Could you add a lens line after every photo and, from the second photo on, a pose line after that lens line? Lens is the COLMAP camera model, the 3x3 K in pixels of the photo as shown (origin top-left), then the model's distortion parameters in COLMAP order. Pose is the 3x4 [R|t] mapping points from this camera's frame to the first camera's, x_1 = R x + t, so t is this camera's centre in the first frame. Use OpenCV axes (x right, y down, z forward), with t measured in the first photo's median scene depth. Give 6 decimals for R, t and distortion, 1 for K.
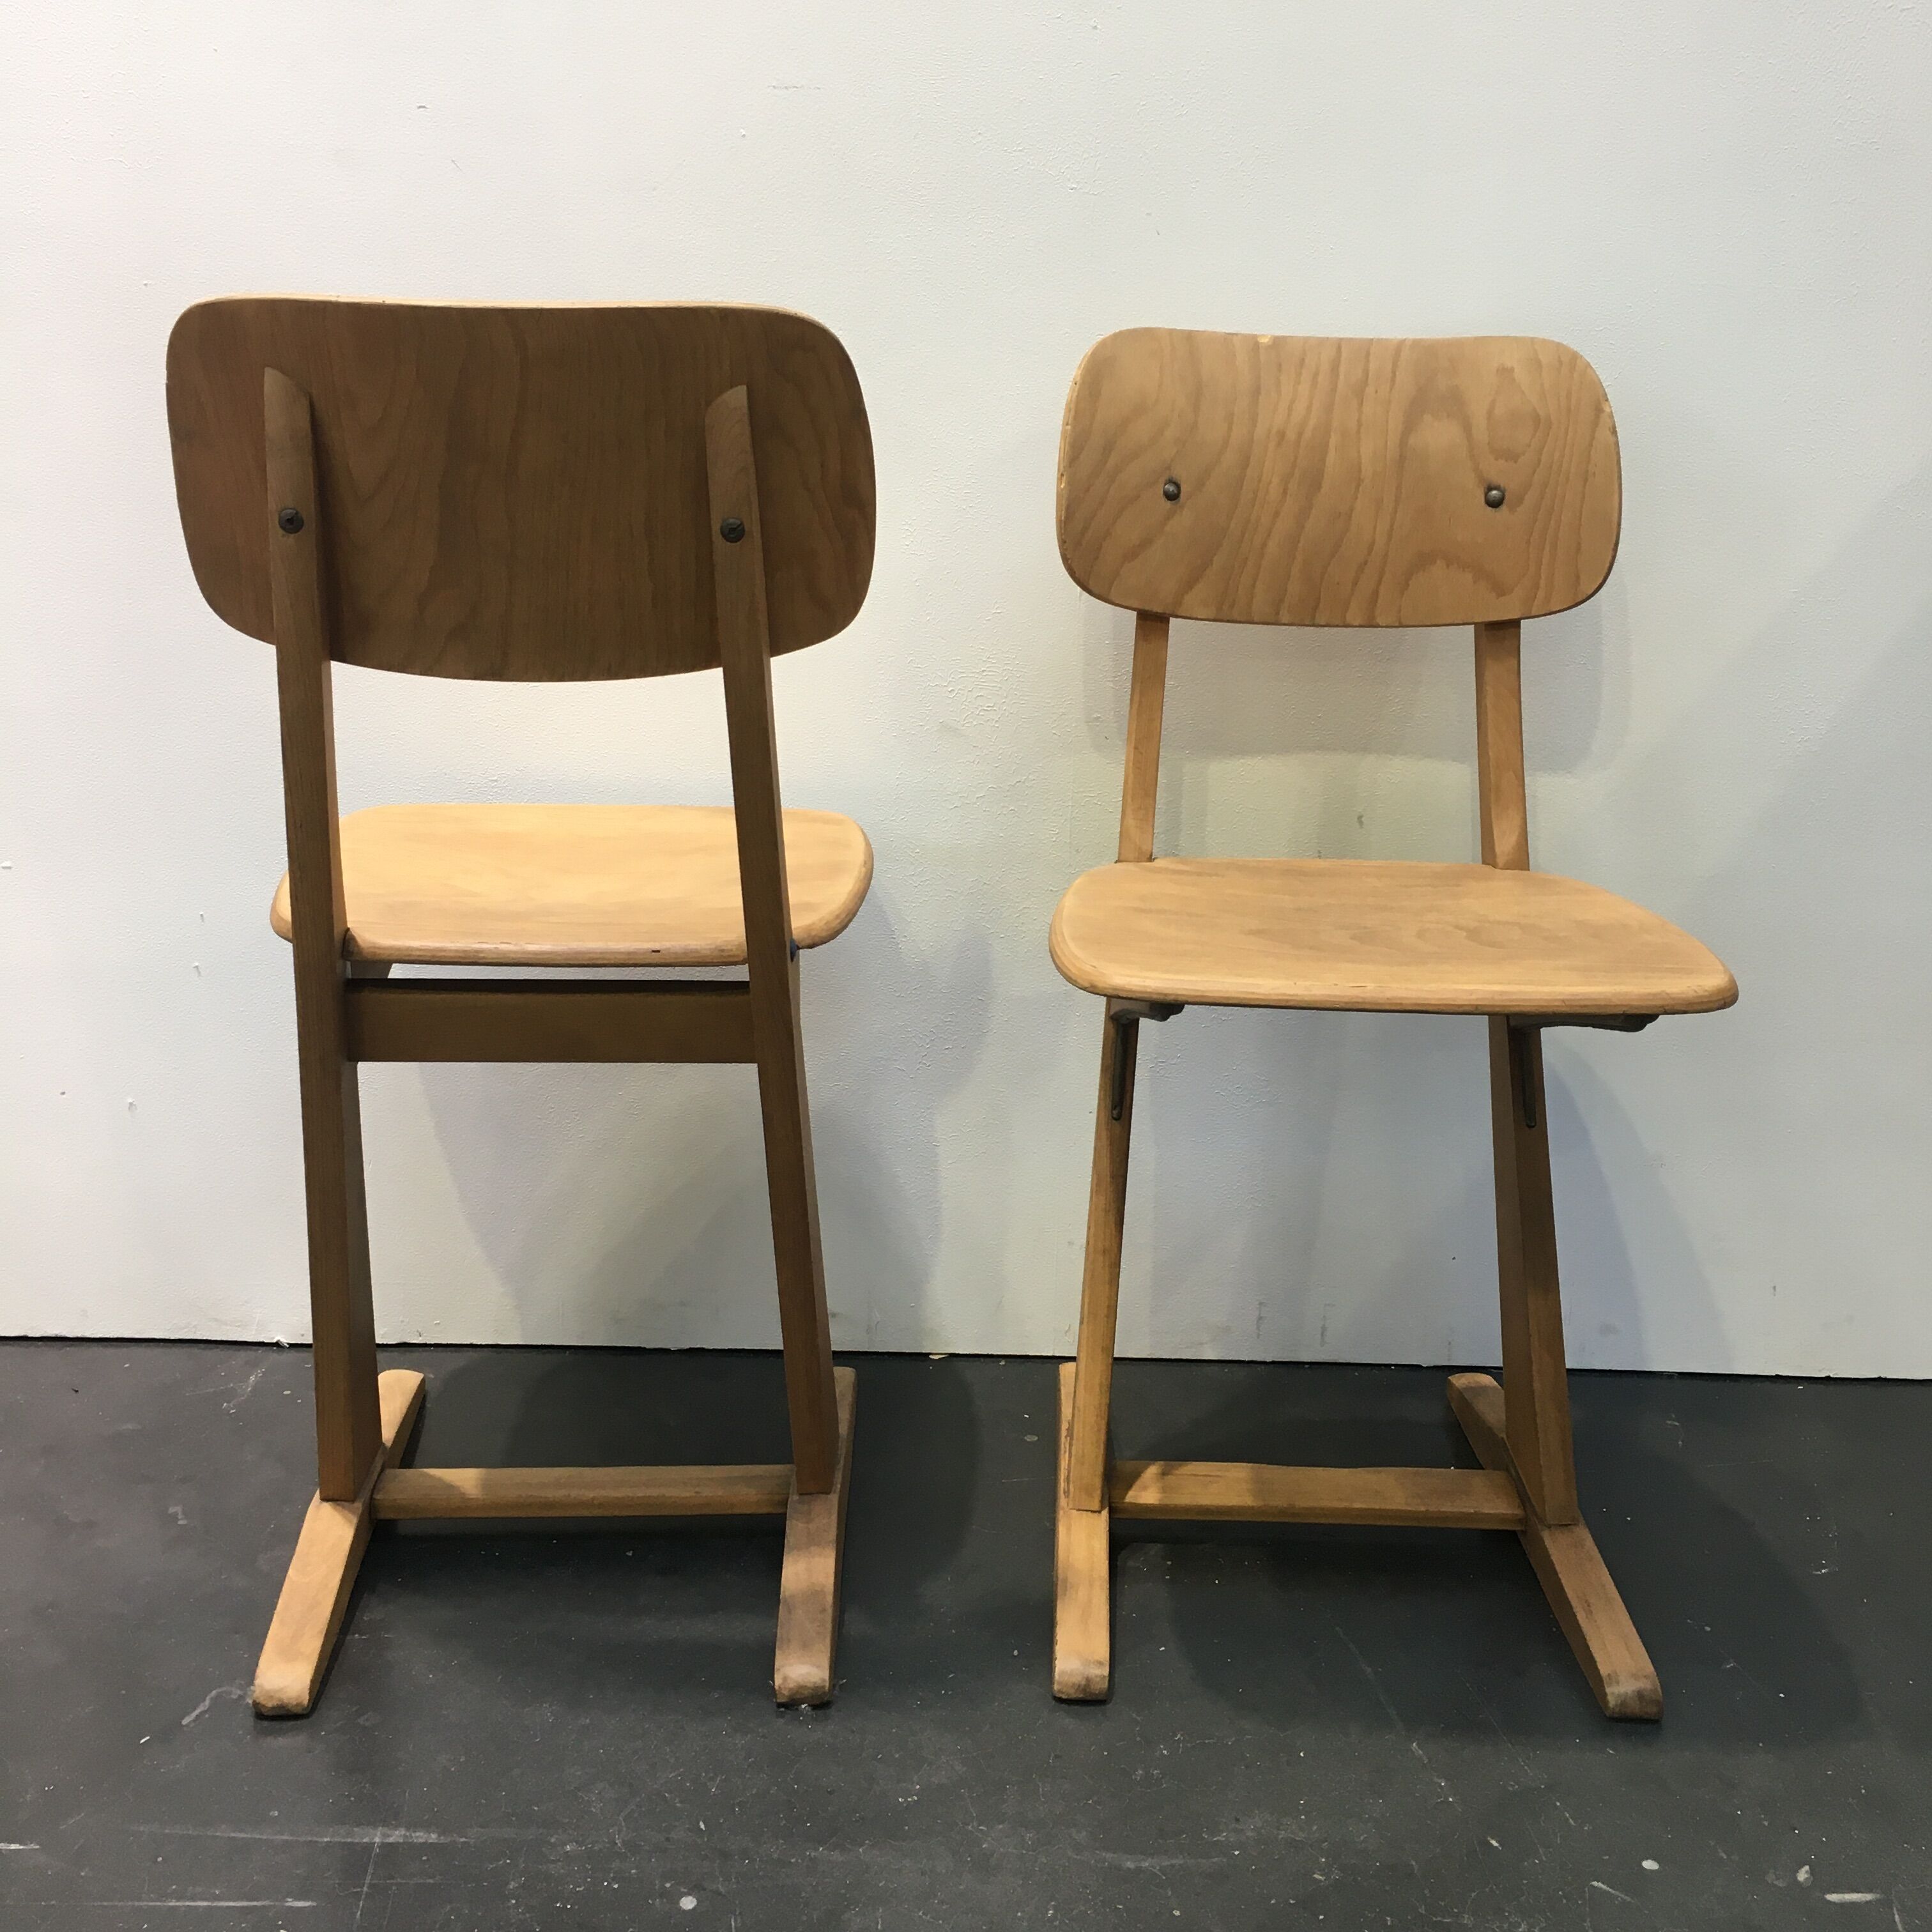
lens RADIAL K [[2165.4, 0, 966.0], [0, 2165.4, 966.0], [0, 0, 1]] dist [0.075491, -0.105551]
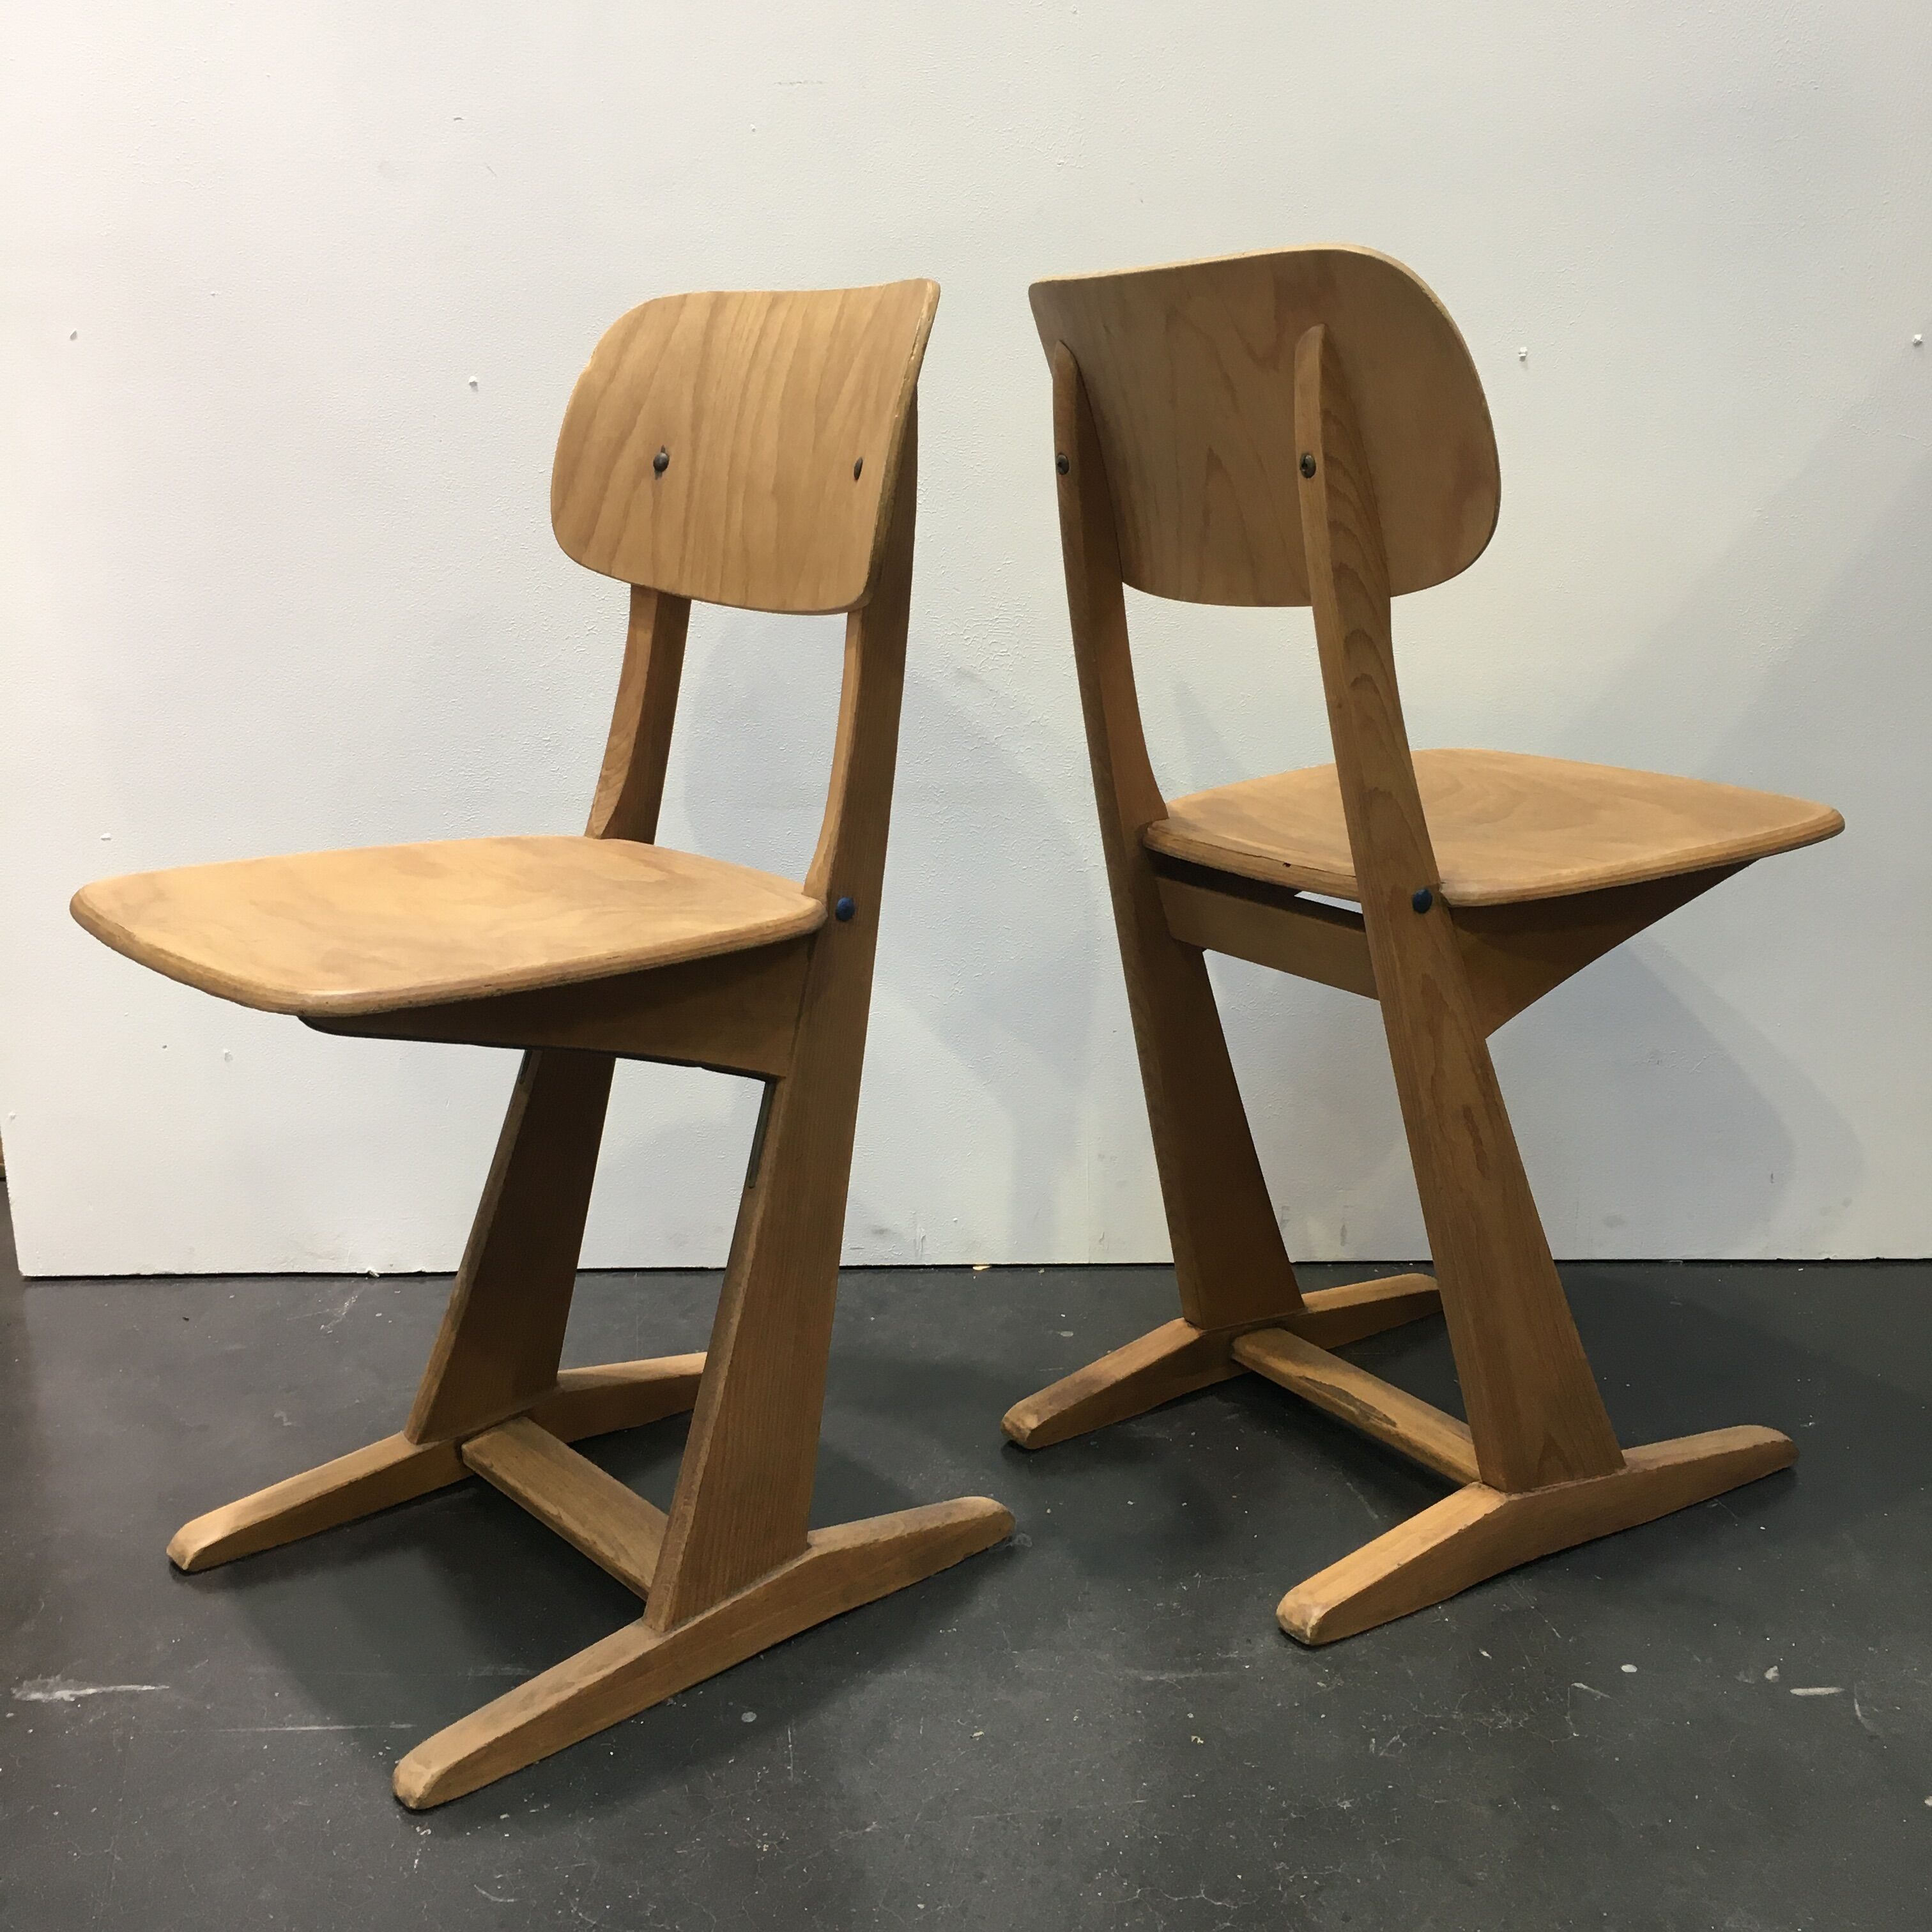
lens RADIAL K [[2165.4, 0, 966.0], [0, 2165.4, 966.0], [0, 0, 1]] dist [0.075491, -0.105551]
pose [[0.998687, -0.036556, -0.035877, 0.027944], [0.036447, 0.999329, -0.003683, 0.042487], [0.035987, 0.002371, 0.999349, -0.078285]]
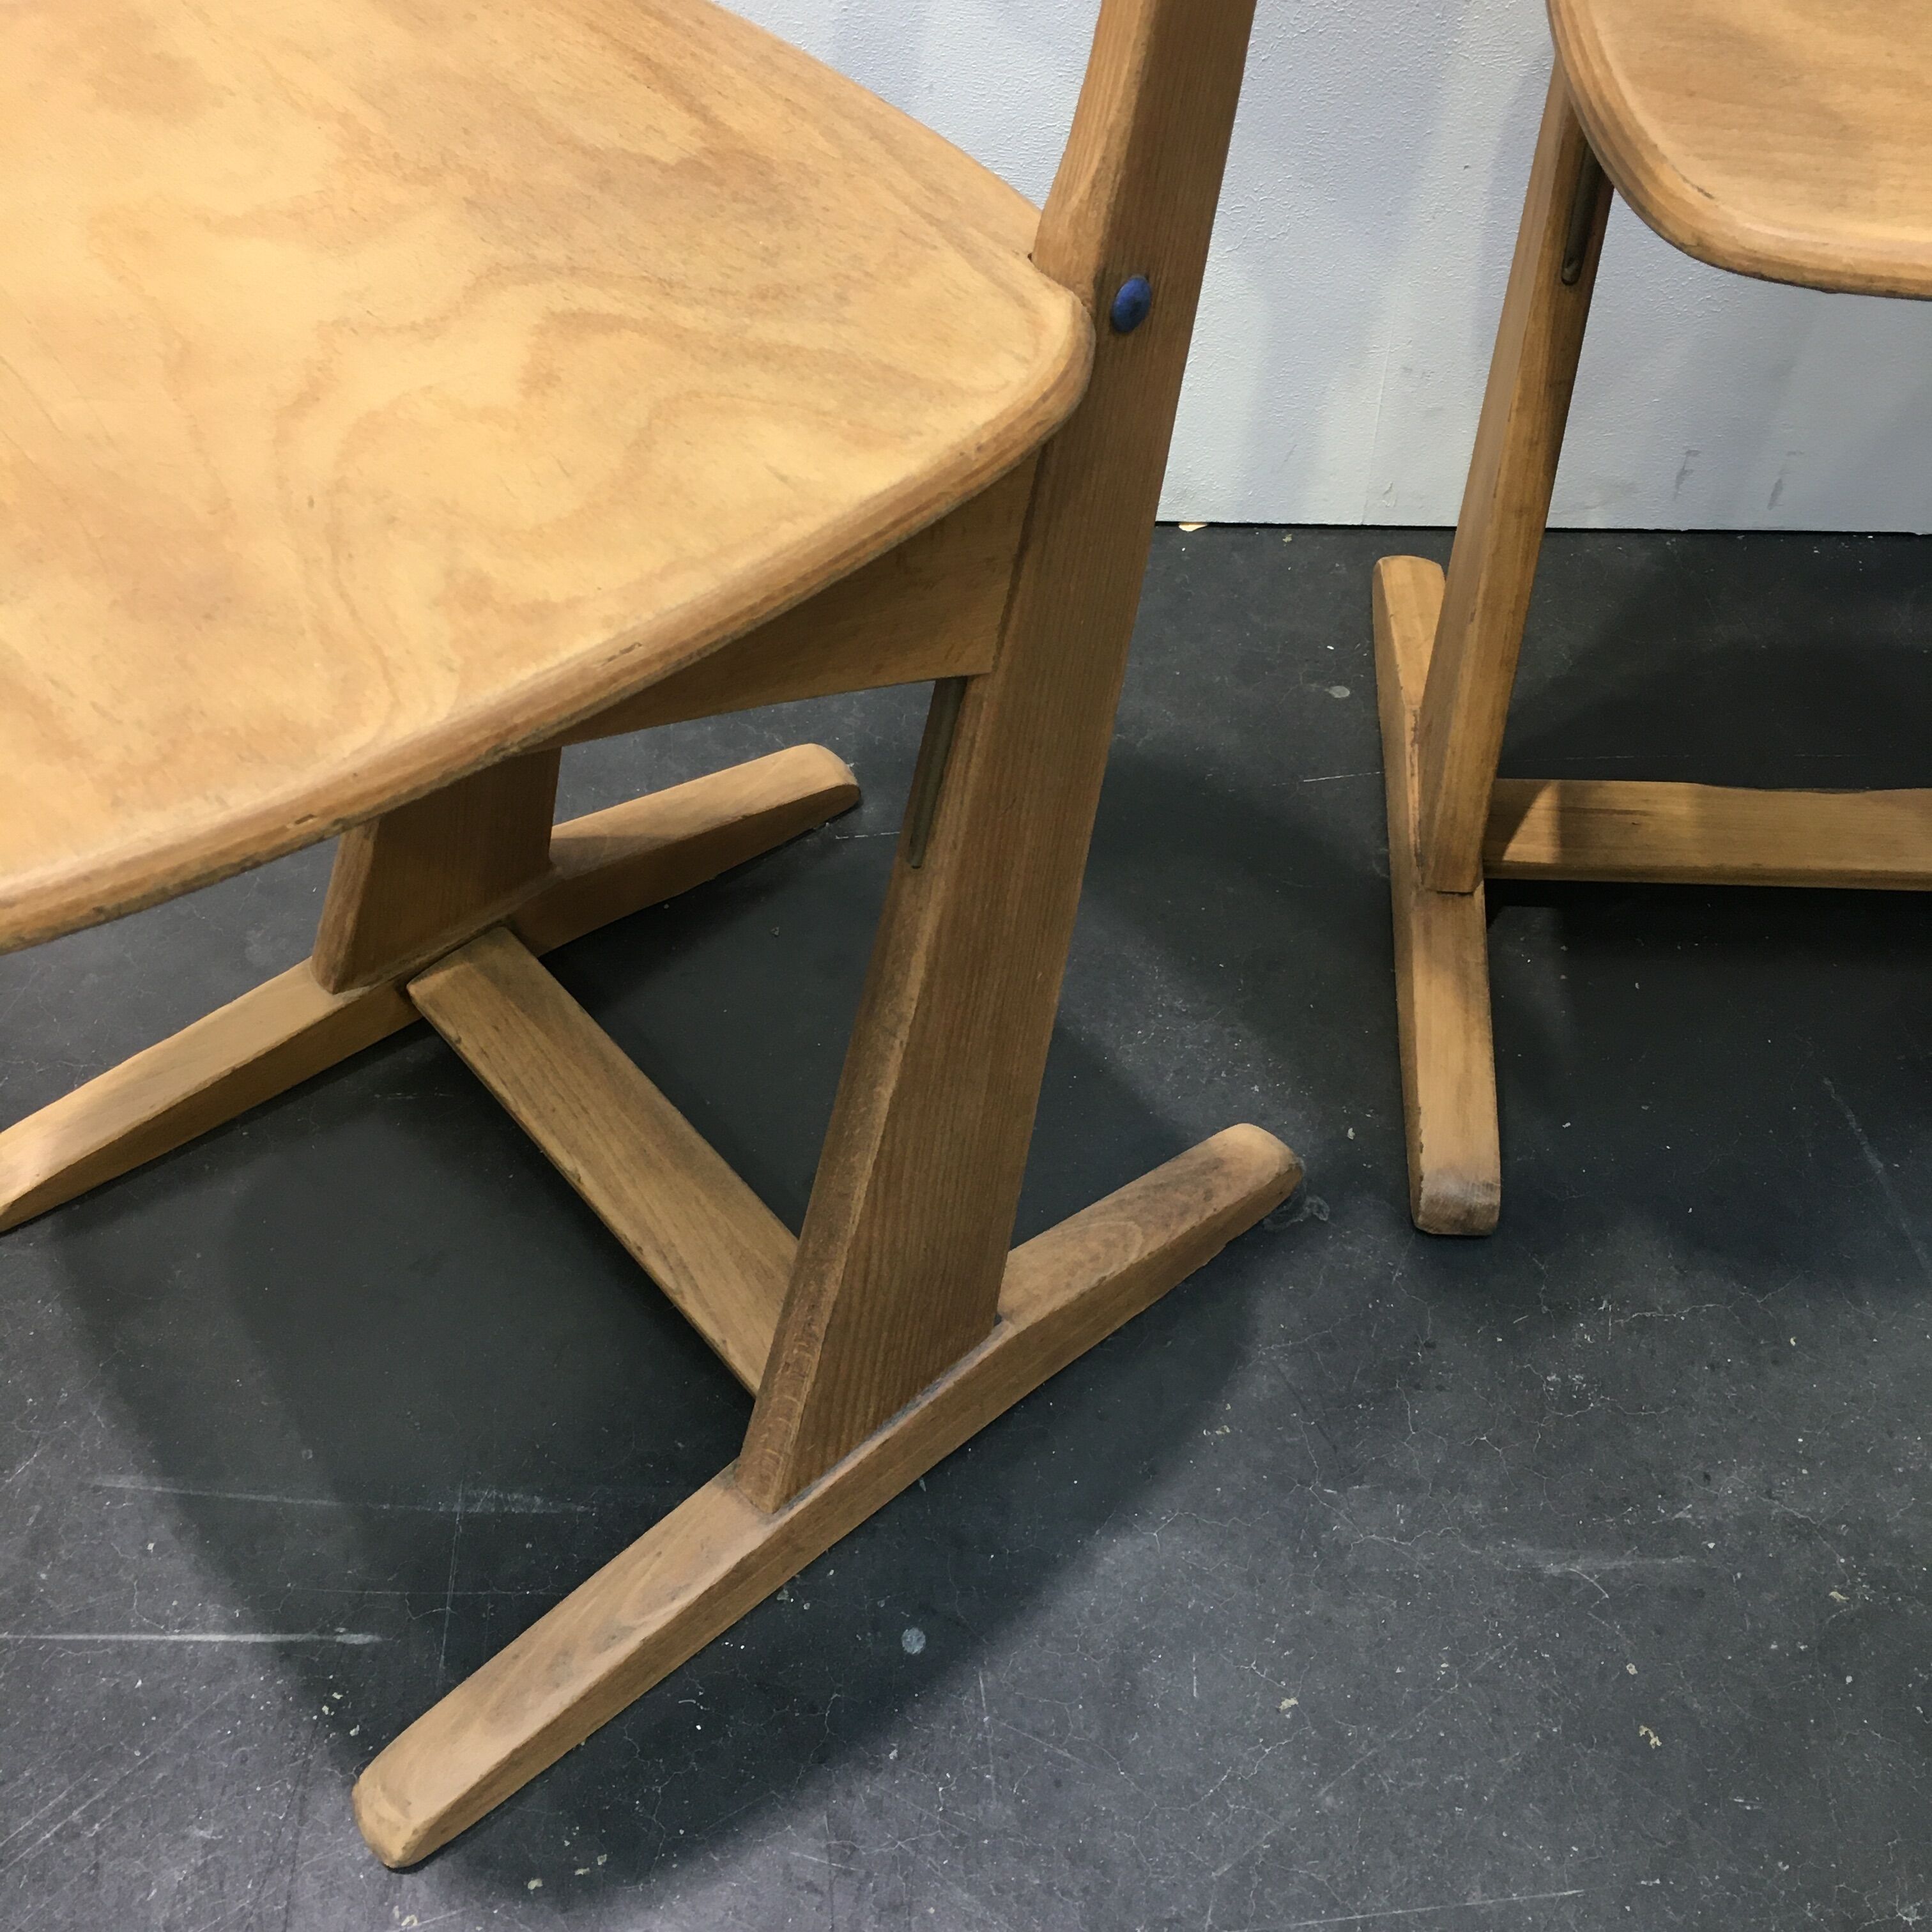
lens RADIAL K [[2200.1, 0, 966.0], [0, 2200.1, 966.0], [0, 0, 1]] dist [0.045064, -0.021442]
pose [[0.998919, 0.007567, -0.045855, -0.061230], [0.018484, 0.840586, 0.541363, -0.097190], [0.042642, -0.541625, 0.839538, 0.406653]]
